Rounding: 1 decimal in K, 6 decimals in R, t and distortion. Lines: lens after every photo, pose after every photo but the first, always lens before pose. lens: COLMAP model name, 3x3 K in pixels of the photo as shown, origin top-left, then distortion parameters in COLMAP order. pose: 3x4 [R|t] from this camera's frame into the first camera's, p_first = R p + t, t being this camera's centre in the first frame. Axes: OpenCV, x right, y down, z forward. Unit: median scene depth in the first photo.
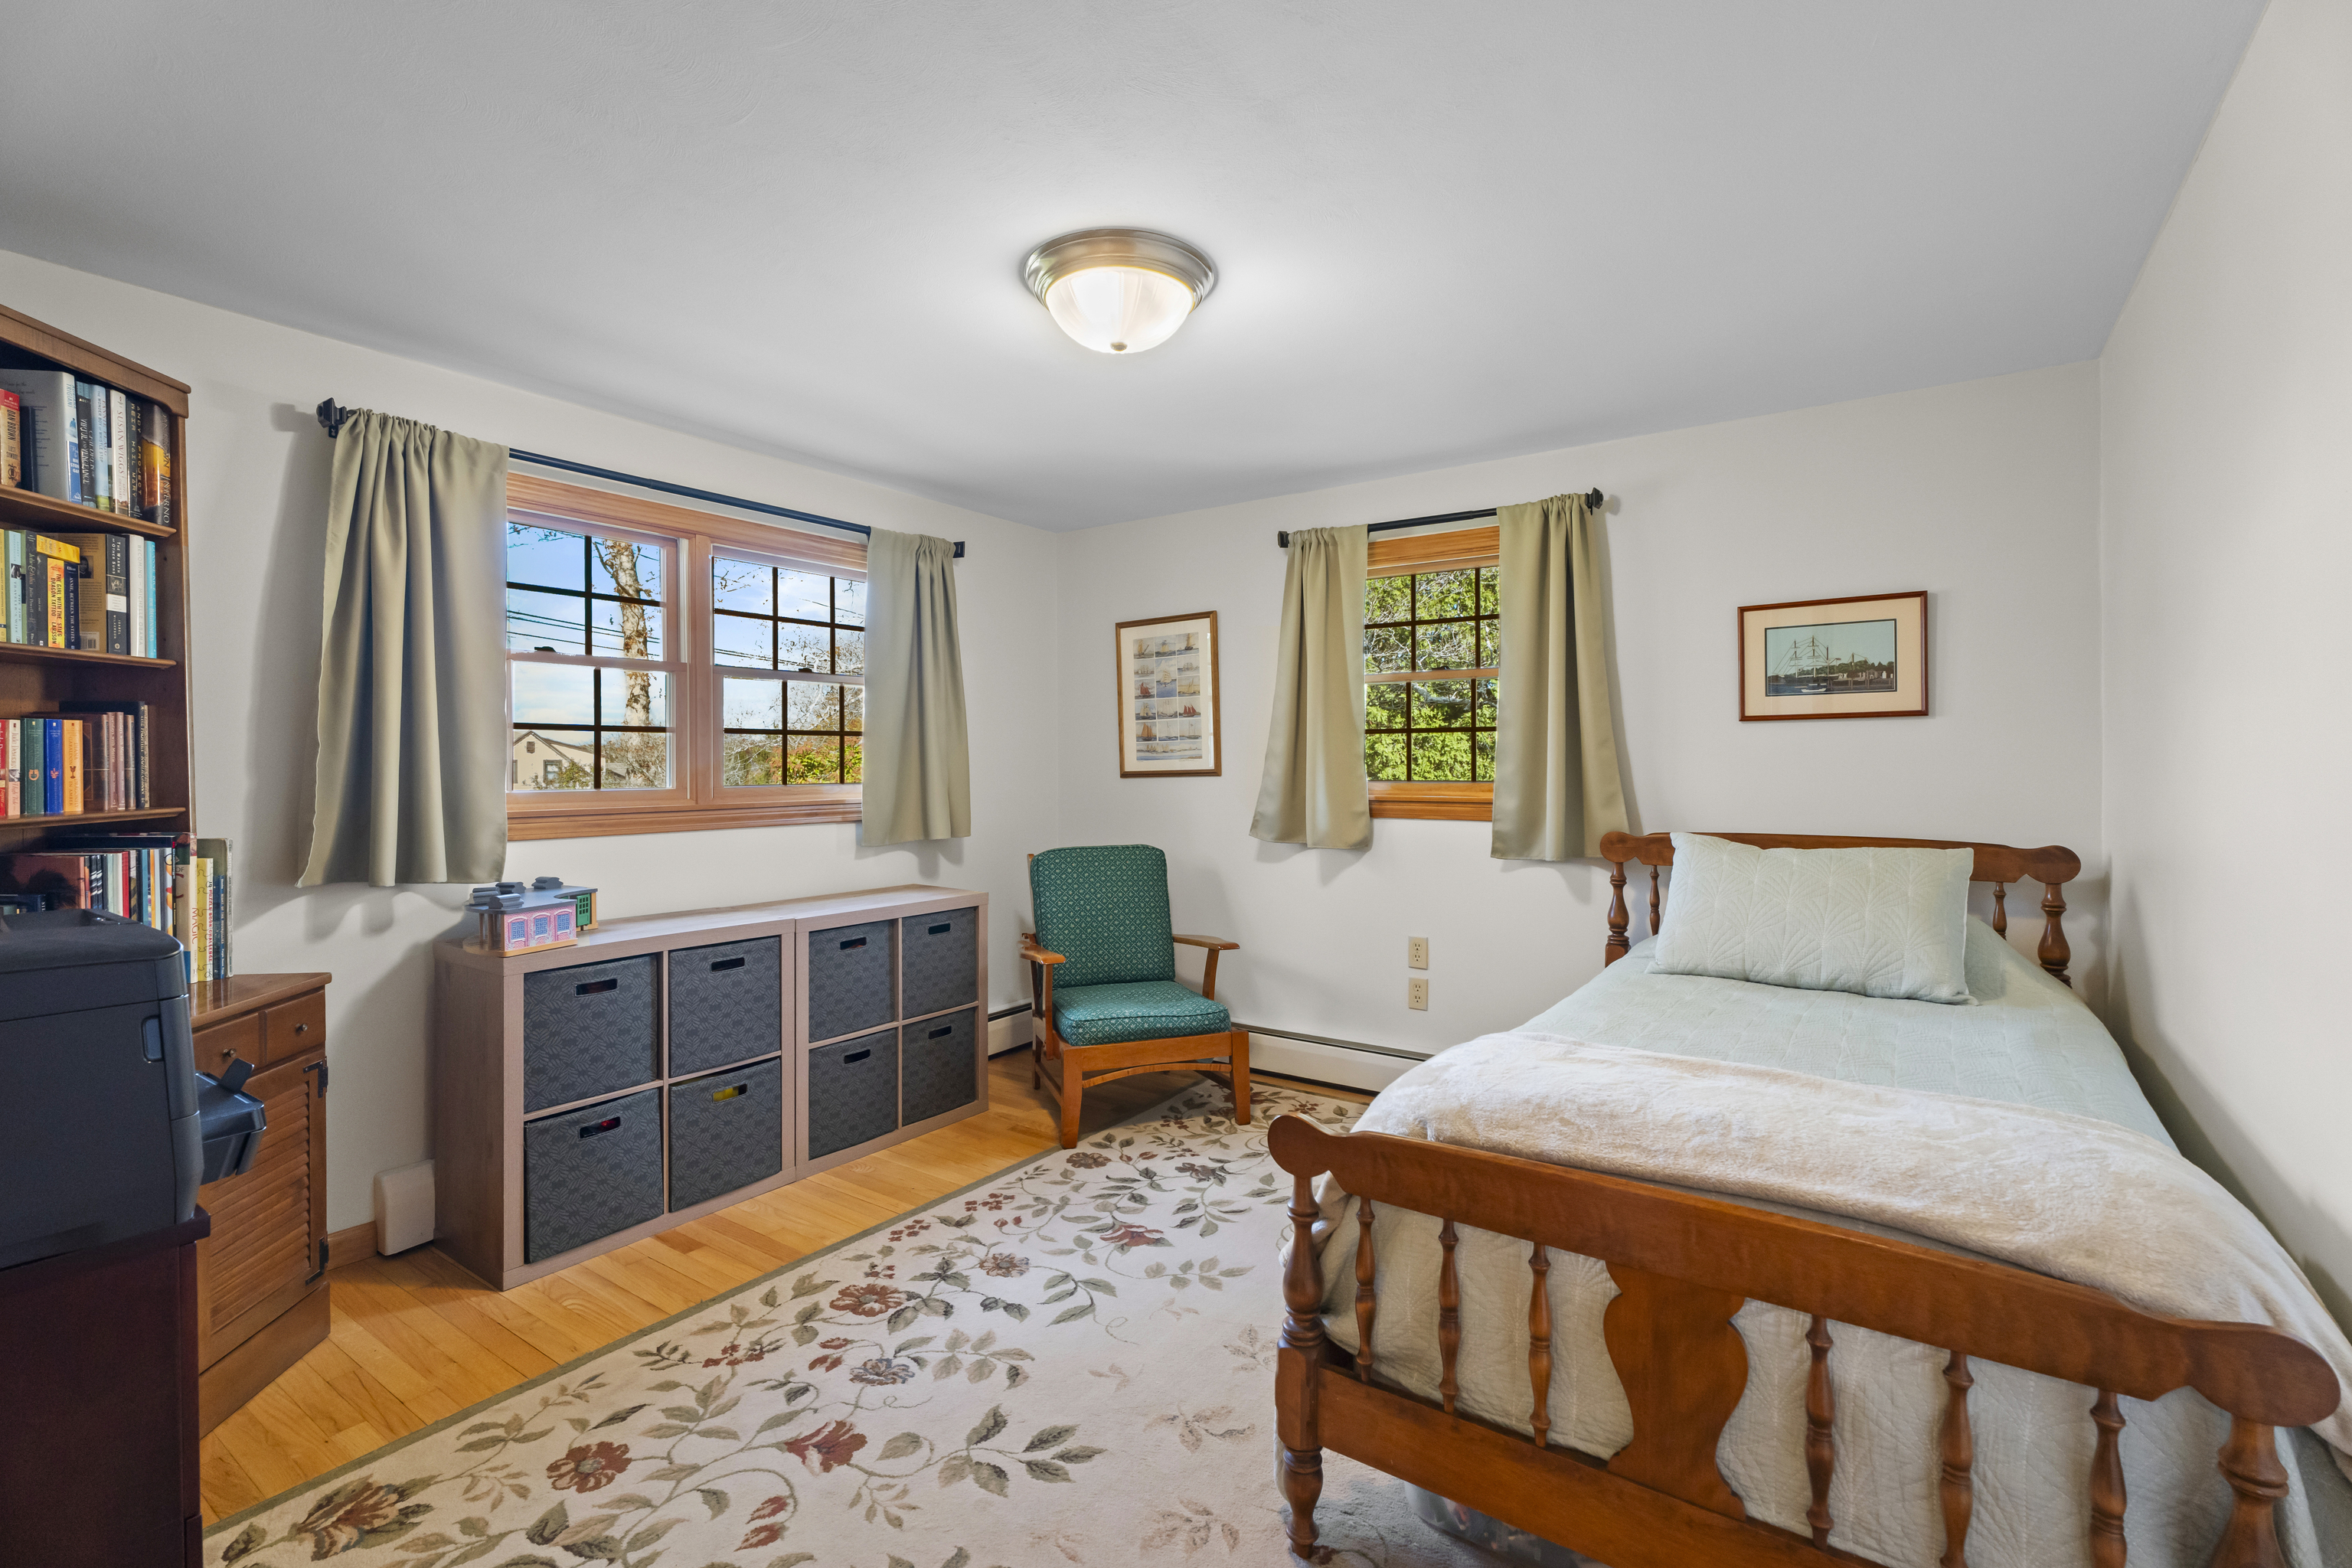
lens RADIAL K [[1063.2, 0, 1147.8], [0, 1063.2, 746.5], [0, 0, 1]] dist [0.001360, 0.000275]
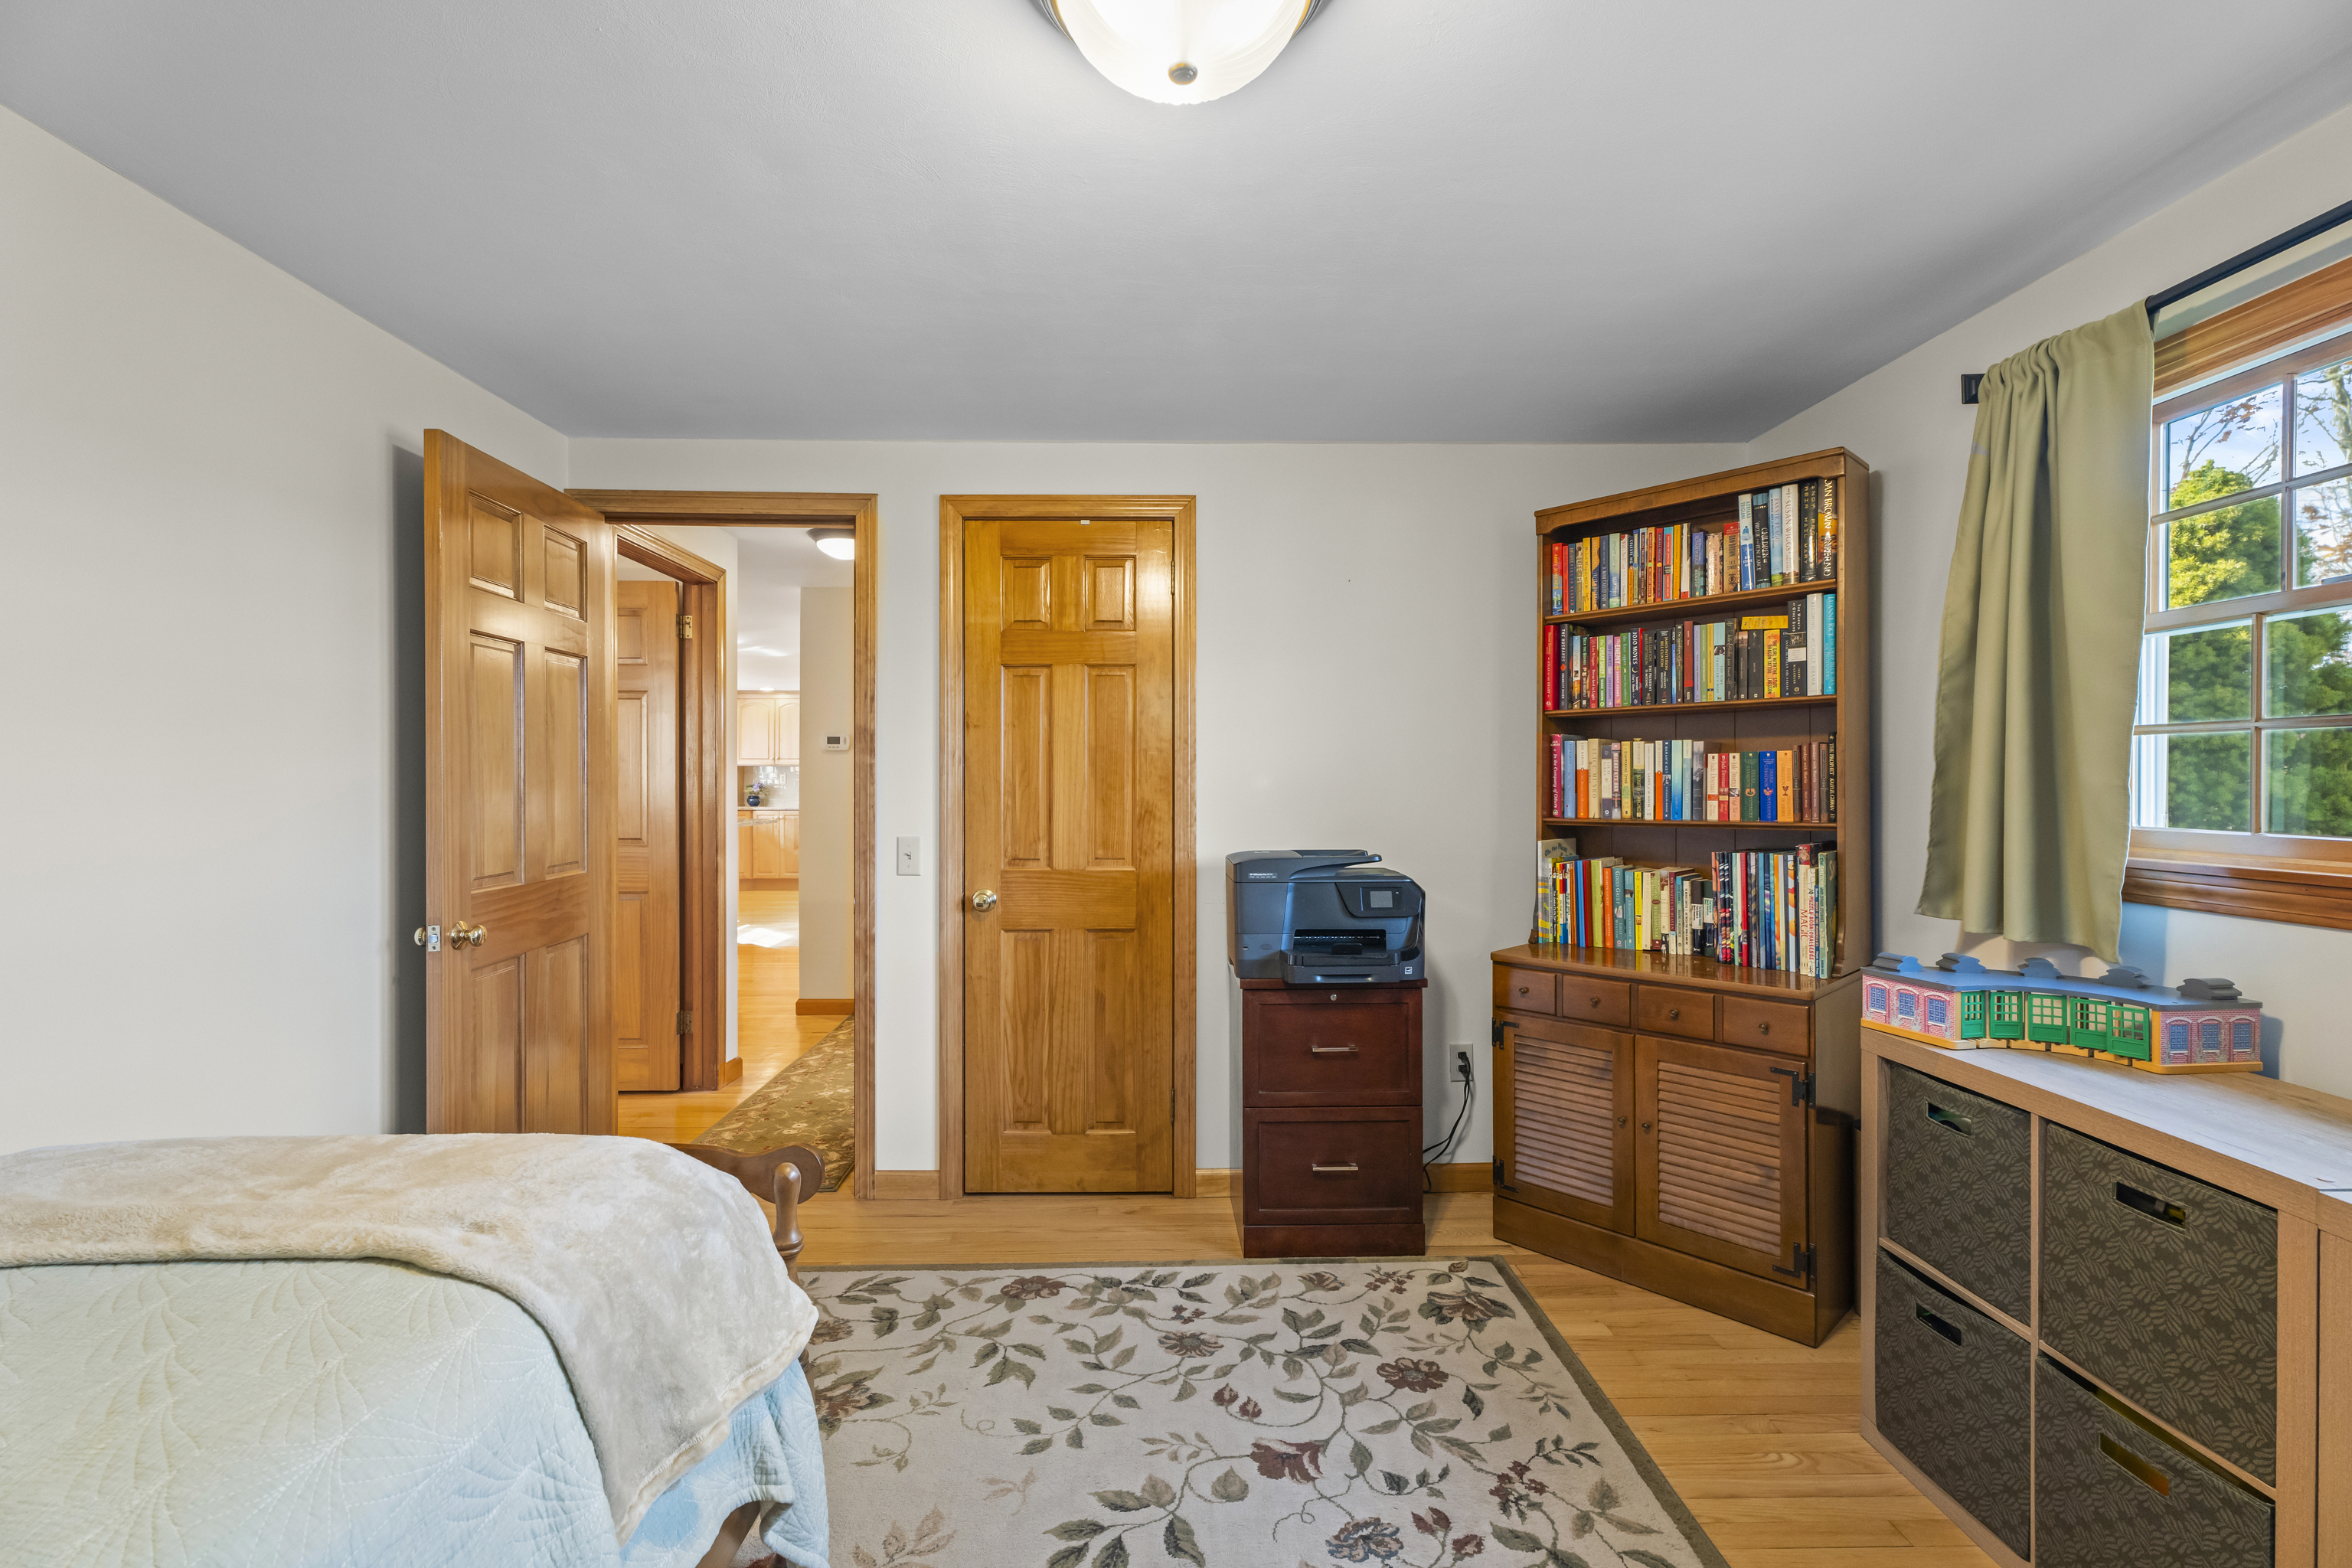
lens RADIAL K [[1041.8, 0, 1168.8], [0, 1041.8, 779.4], [0, 0, 1]] dist [0.000283, -0.000444]
pose [[-0.795699, -0.002918, -0.605685, 0.356725], [0.002942, 0.999958, -0.008682, 0.019155], [0.605685, -0.008690, -0.795657, 1.578051]]
